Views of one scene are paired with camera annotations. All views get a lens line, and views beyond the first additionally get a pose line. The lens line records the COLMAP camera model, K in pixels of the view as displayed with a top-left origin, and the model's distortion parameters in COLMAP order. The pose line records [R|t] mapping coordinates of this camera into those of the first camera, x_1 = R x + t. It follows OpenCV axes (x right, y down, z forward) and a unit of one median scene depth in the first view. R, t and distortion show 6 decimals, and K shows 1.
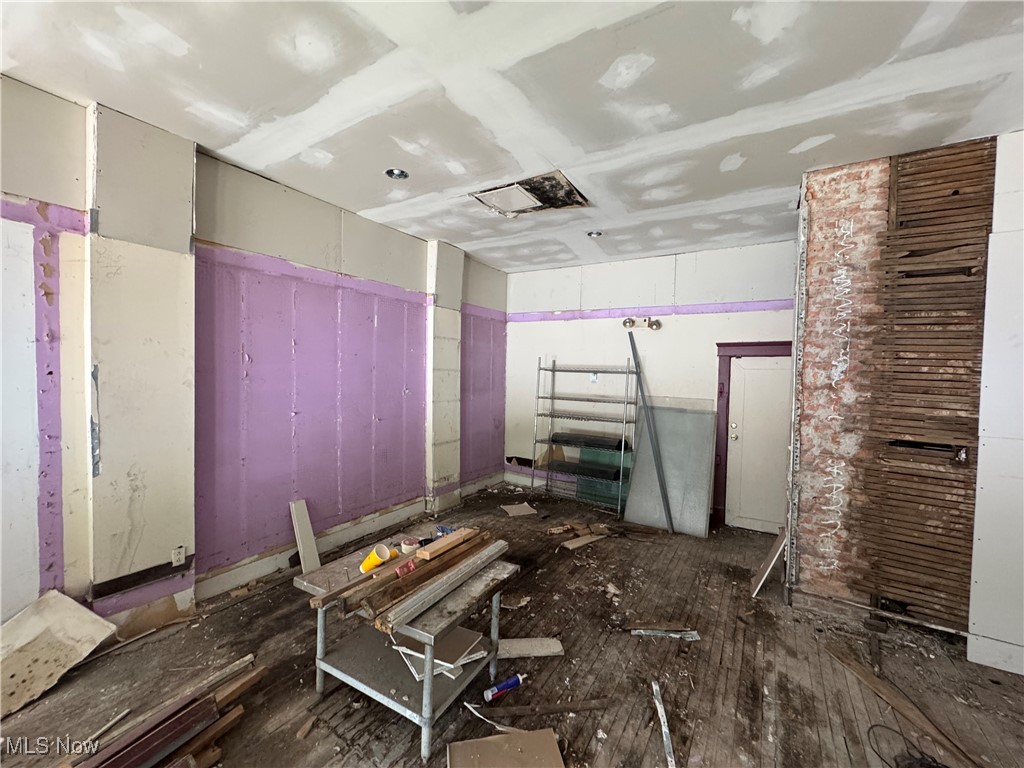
lens RADIAL K [[409.6, 0, 512.5], [0, 409.6, 383.1], [0, 0, 1]] dist [-0.003842, 0.000642]
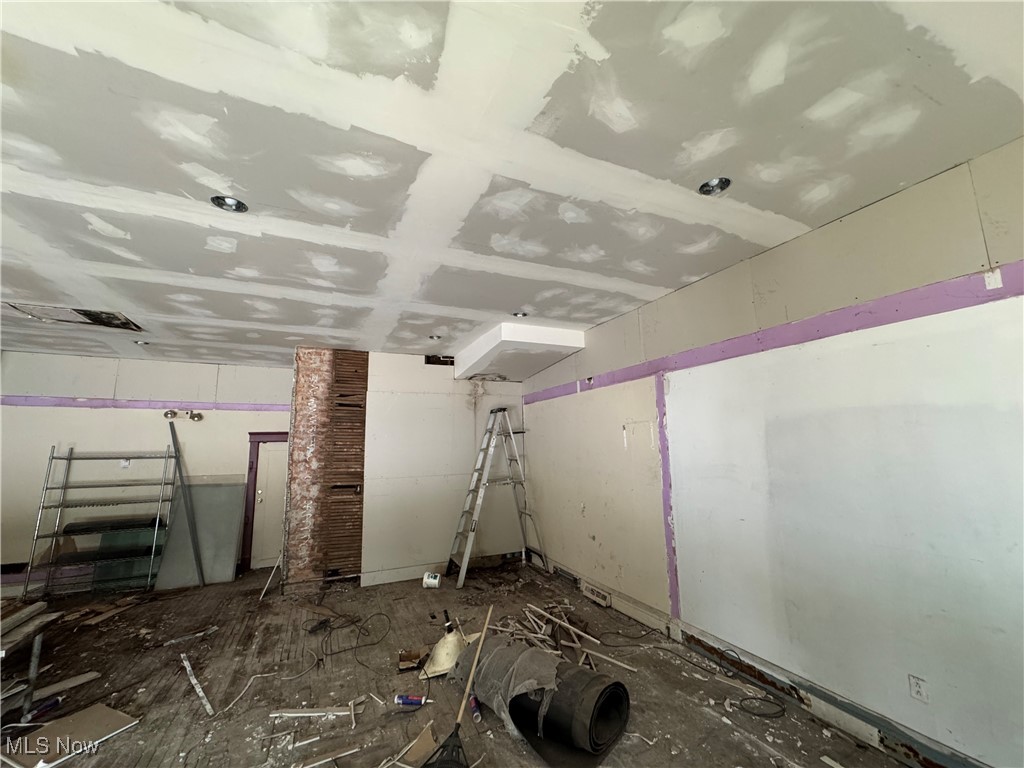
lens RADIAL K [[409.6, 0, 512.5], [0, 409.6, 383.1], [0, 0, 1]] dist [-0.003842, 0.000642]
pose [[0.549421, 0.095536, 0.830066, -0.290711], [0.056316, 0.986949, -0.150867, -0.005720], [-0.833646, 0.129635, 0.536870, -0.842298]]
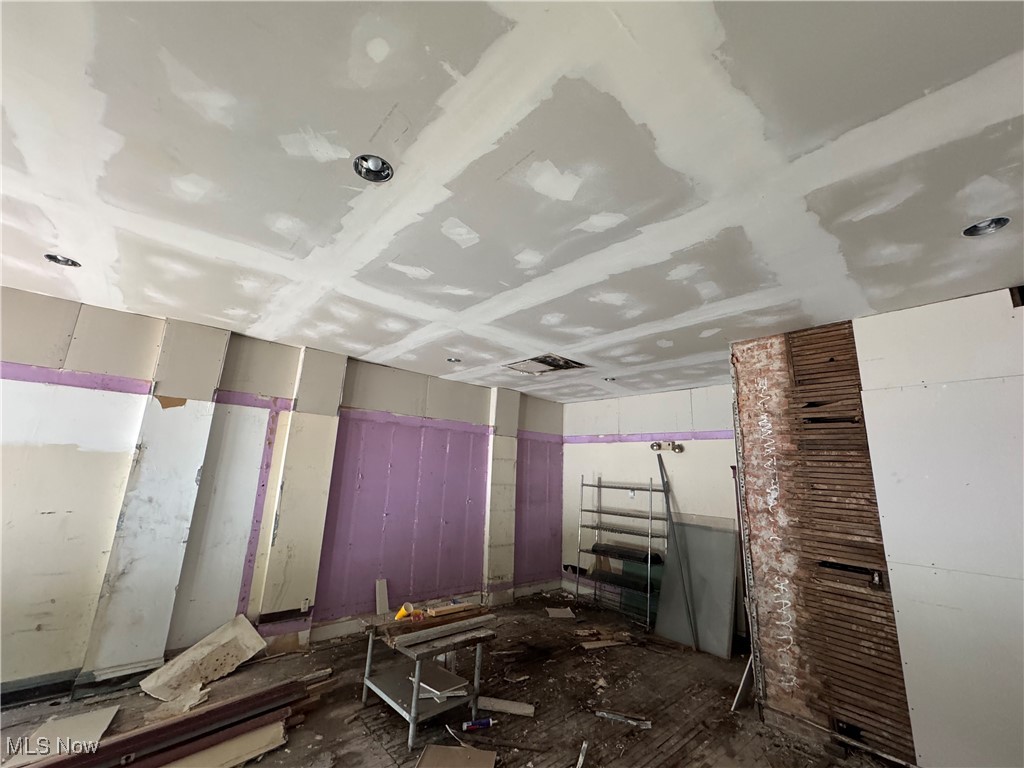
lens RADIAL K [[409.6, 0, 512.5], [0, 409.6, 383.1], [0, 0, 1]] dist [-0.003842, 0.000642]
pose [[0.958261, -0.045235, -0.282294, 0.418026], [-0.028212, 0.967623, -0.250817, -0.032818], [0.284500, 0.248313, 0.925959, -0.429565]]
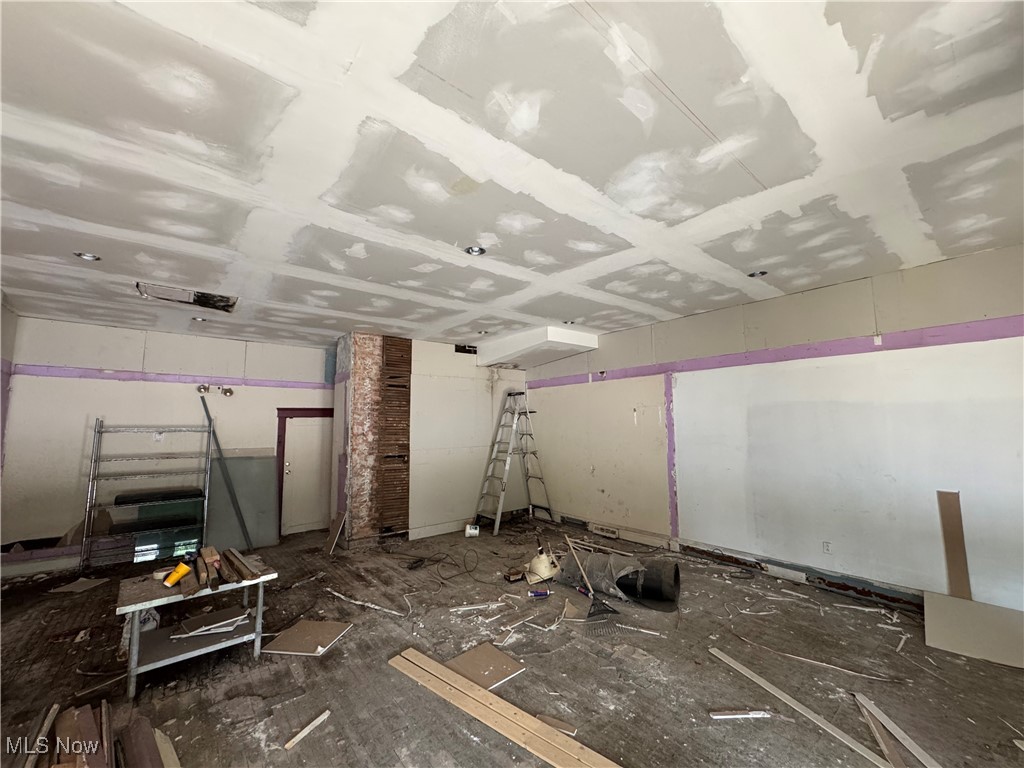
lens RADIAL K [[409.6, 0, 512.5], [0, 409.6, 383.1], [0, 0, 1]] dist [-0.003842, 0.000642]
pose [[0.324533, 0.069743, 0.943300, -0.998252], [0.046584, 0.994889, -0.089584, -0.027915], [-0.944726, 0.073016, 0.319626, -0.426807]]
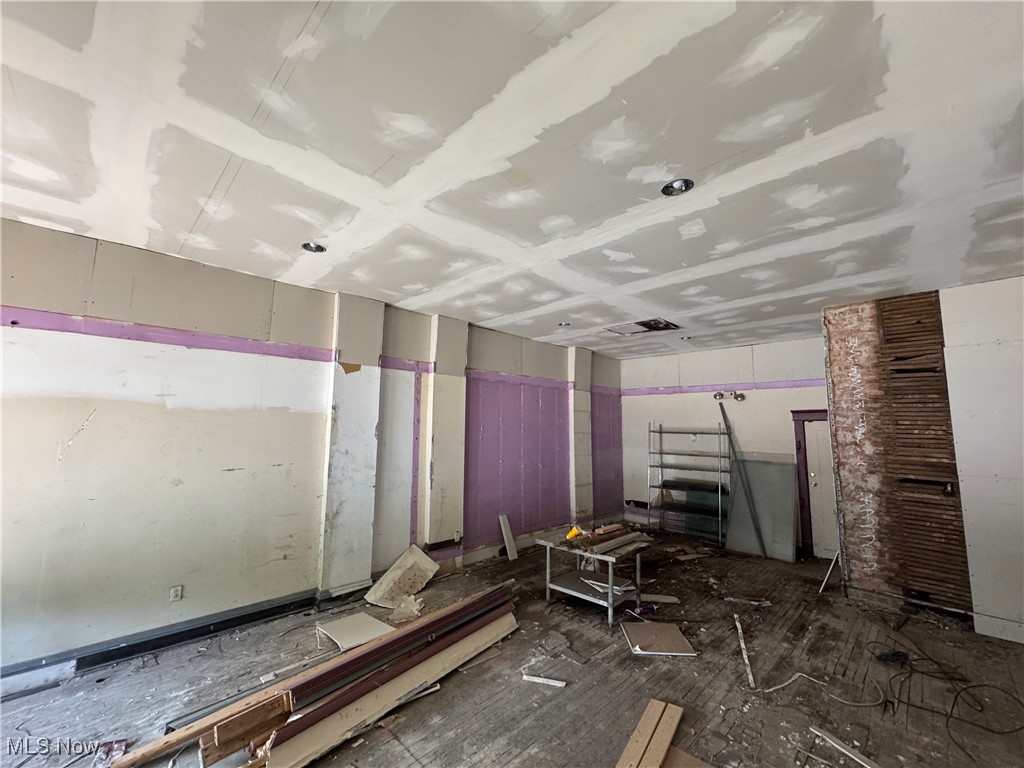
lens RADIAL K [[409.6, 0, 512.5], [0, 409.6, 383.1], [0, 0, 1]] dist [-0.003842, 0.000642]
pose [[0.972298, -0.038078, -0.230624, -0.108158], [0.004550, 0.989538, -0.144198, 0.000468], [0.233702, 0.139154, 0.962299, -0.806021]]
